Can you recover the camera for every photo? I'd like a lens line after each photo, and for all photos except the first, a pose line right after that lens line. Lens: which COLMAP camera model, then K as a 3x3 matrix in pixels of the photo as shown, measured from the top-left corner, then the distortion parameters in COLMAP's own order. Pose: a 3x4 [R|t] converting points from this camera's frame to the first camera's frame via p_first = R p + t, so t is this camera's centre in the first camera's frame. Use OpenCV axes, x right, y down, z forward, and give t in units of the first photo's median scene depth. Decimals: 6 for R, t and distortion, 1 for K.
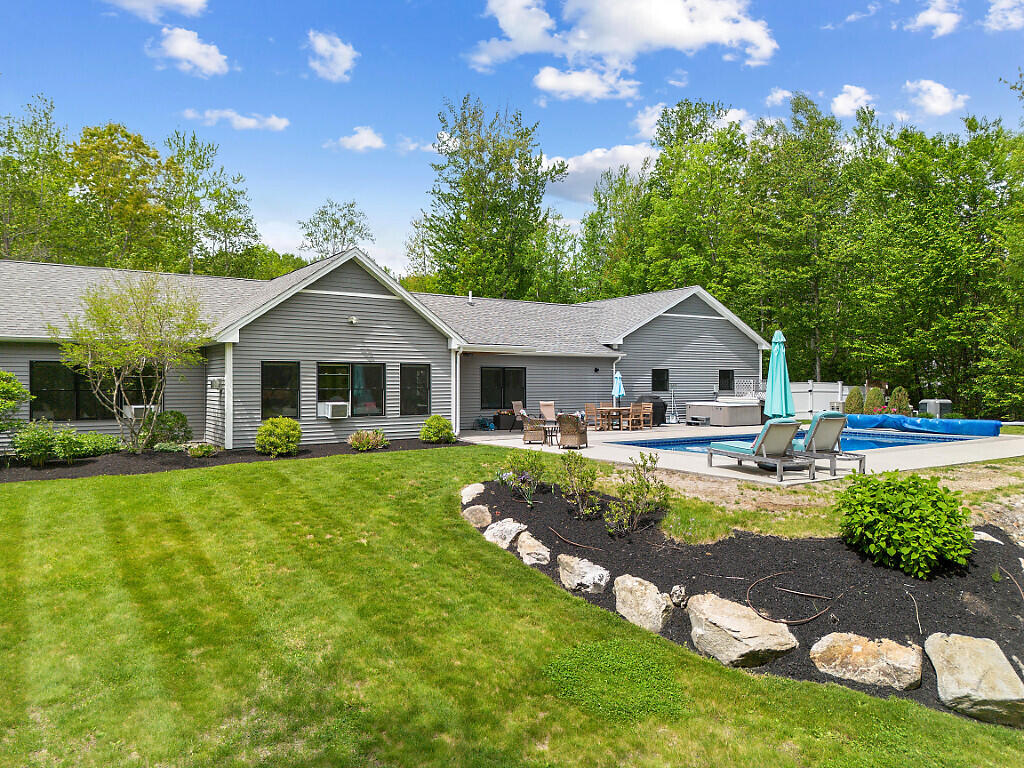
lens RADIAL K [[725.9, 0, 509.9], [0, 725.9, 370.0], [0, 0, 1]] dist [0.069018, -0.057492]
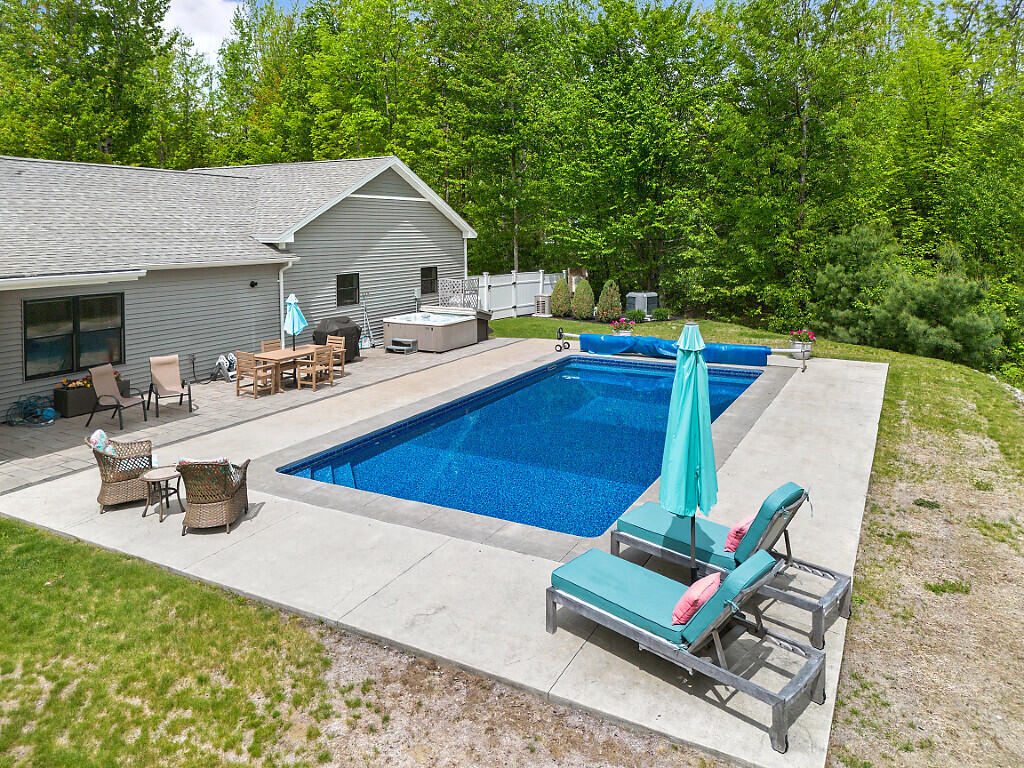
lens RADIAL K [[739.8, 0, 509.2], [0, 739.8, 261.4], [0, 0, 1]] dist [0.063831, -0.003335]
pose [[0.894140, -0.022763, 0.447210, 0.022729], [-0.002575, 0.998429, 0.055968, -0.049332], [-0.447781, -0.051194, 0.892676, 0.262319]]
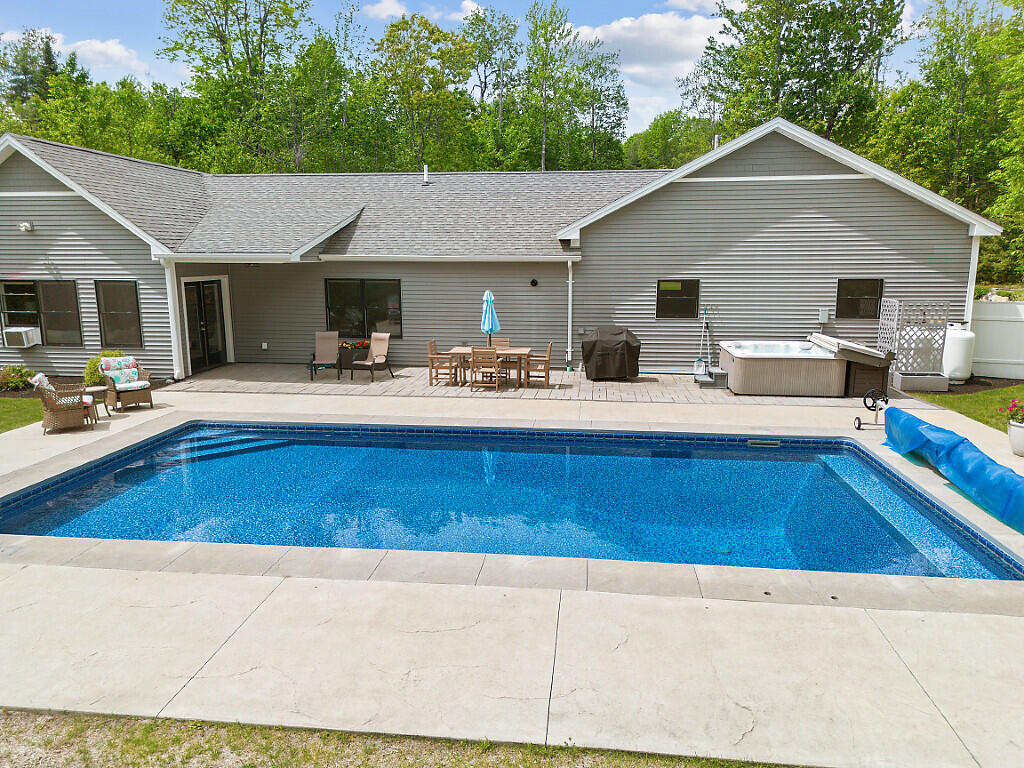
lens RADIAL K [[725.9, 0, 509.9], [0, 725.9, 370.0], [0, 0, 1]] dist [0.069018, -0.057492]
pose [[0.744675, 0.110053, -0.658292, 0.443909], [0.009444, 0.984476, 0.175268, -0.030596], [0.667361, -0.136735, 0.732075, 0.441615]]
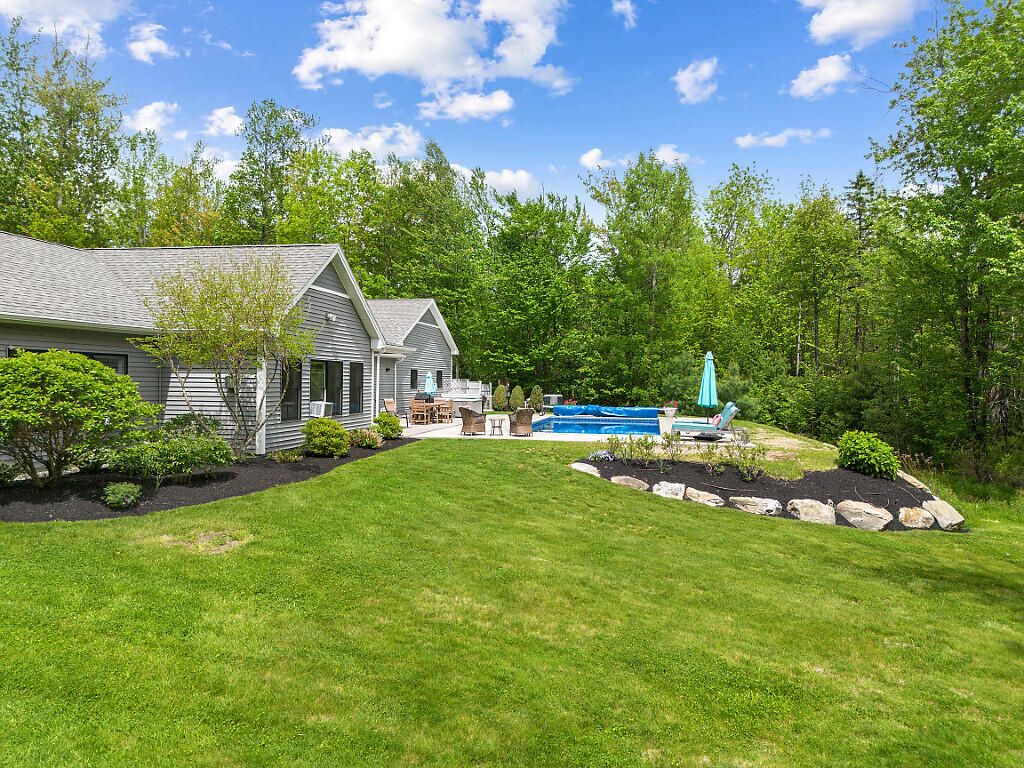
lens RADIAL K [[725.9, 0, 509.9], [0, 725.9, 370.0], [0, 0, 1]] dist [0.069018, -0.057492]
pose [[0.702307, 0.019167, 0.711616, -0.472395], [-0.022731, 0.999732, -0.004494, 0.000813], [-0.711511, -0.013020, 0.702554, 0.087195]]
